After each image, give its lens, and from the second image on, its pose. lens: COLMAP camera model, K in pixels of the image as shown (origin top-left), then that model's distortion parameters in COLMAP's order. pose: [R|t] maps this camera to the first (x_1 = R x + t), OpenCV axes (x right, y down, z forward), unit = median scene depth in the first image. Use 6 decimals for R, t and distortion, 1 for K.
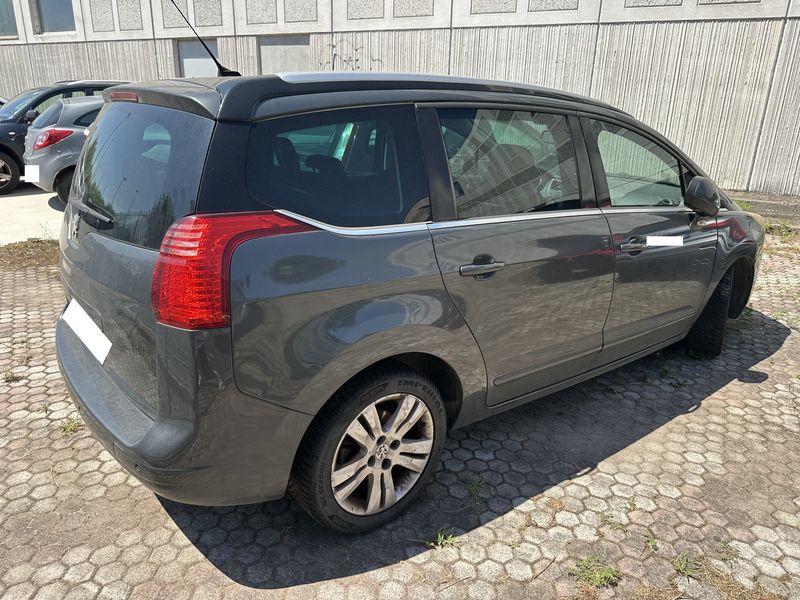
lens RADIAL K [[578.5, 0, 398.7], [0, 578.5, 298.3], [0, 0, 1]] dist [-0.014515, -0.007210]
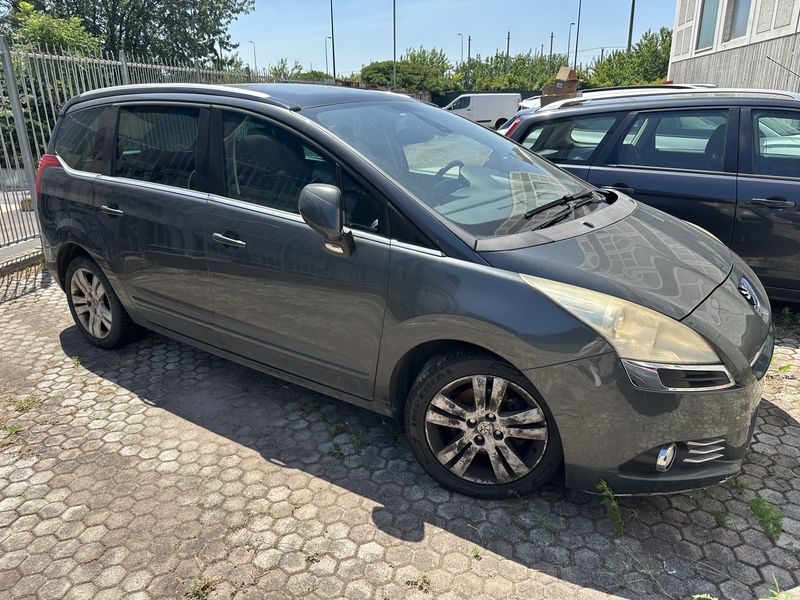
lens RADIAL K [[578.5, 0, 399.6], [0, 578.5, 301.0], [0, 0, 1]] dist [-0.014515, -0.007210]
pose [[0.302090, 0.287564, -0.908872, 1.369357], [-0.280618, 0.937997, 0.203508, -0.266570], [0.911041, 0.193568, 0.364055, 0.892428]]
